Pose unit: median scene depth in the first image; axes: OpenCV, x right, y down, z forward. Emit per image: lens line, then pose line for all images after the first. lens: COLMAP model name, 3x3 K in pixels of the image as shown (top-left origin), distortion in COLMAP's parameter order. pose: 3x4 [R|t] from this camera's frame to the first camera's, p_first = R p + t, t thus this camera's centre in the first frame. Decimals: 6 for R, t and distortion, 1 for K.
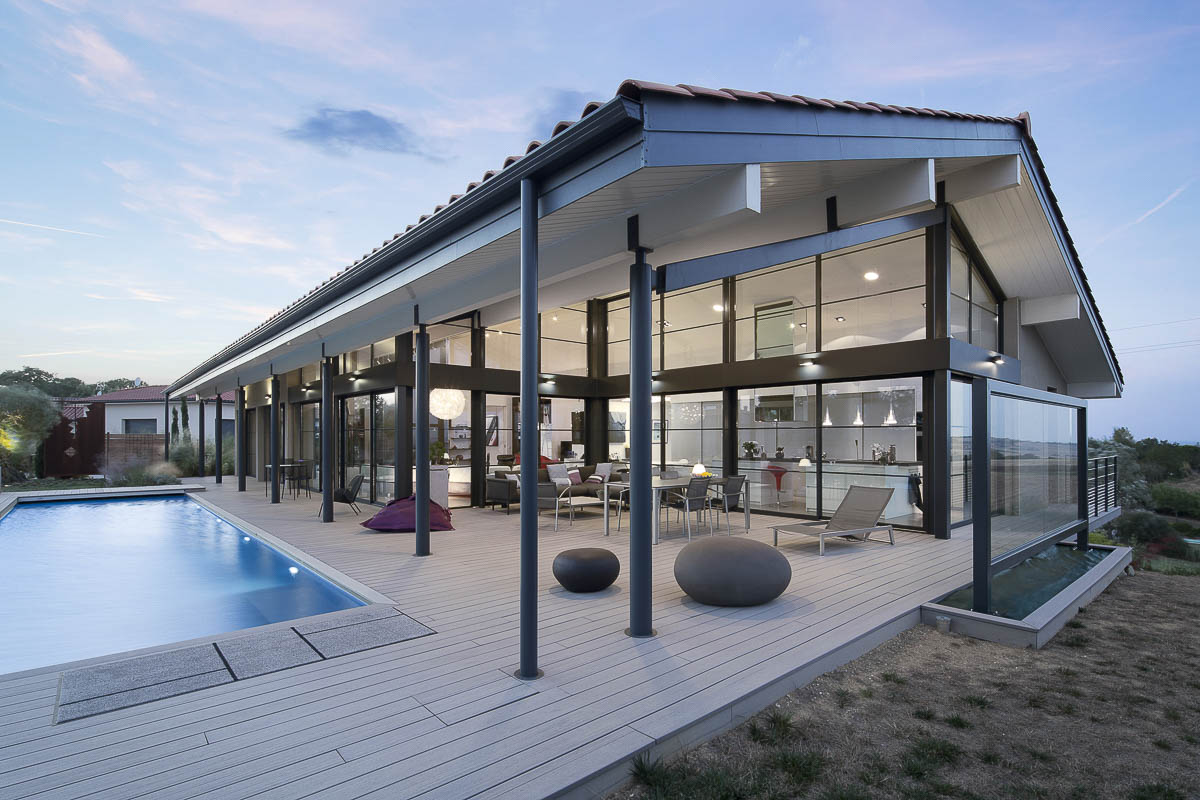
lens RADIAL K [[584.6, 0, 592.4], [0, 584.6, 437.2], [0, 0, 1]] dist [0.009449, -0.002013]
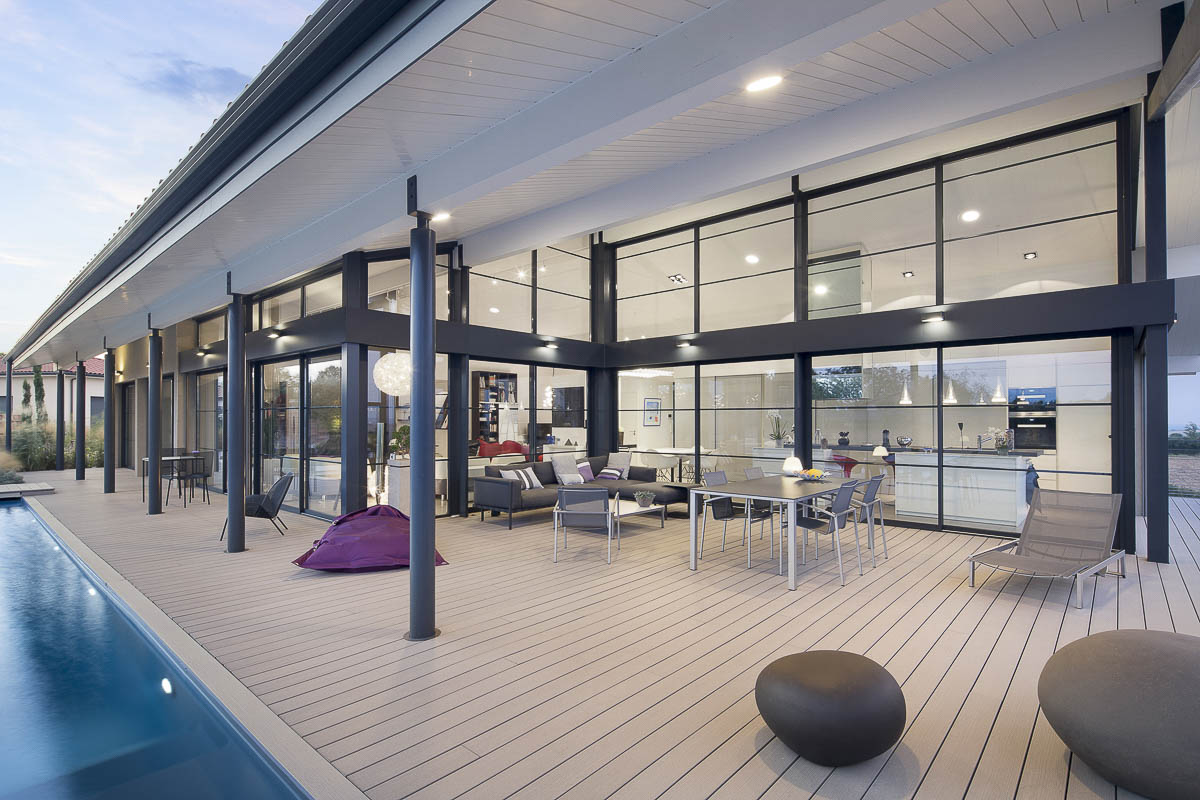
lens RADIAL K [[584.6, 0, 596.3], [0, 584.6, 415.2], [0, 0, 1]] dist [0.009449, -0.002013]
pose [[0.991704, 0.000983, 0.128537, -0.123467], [-0.000357, 0.999988, -0.004886, -0.001138], [-0.128540, 0.004800, 0.991693, 0.269412]]
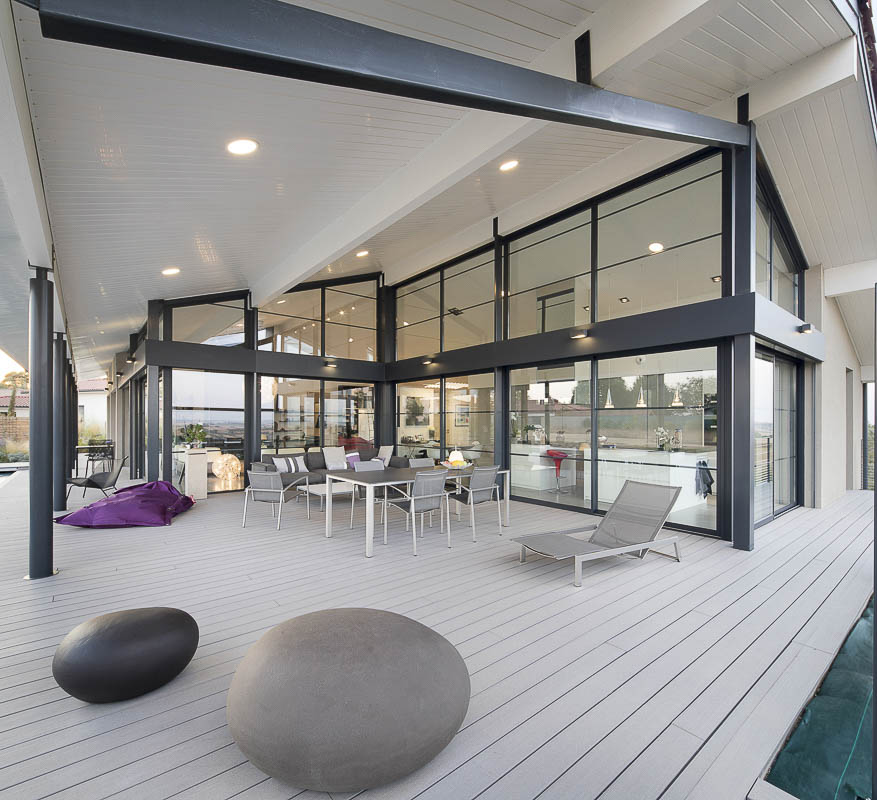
lens RADIAL K [[436.8, 0, 432.1], [0, 436.8, 420.5], [0, 0, 1]] dist [0.004230, 0.001628]
pose [[0.999348, 0.001625, -0.036061, 0.141979], [-0.001646, 0.999999, -0.000527, 0.000810], [0.036060, 0.000586, 0.999349, 0.283685]]
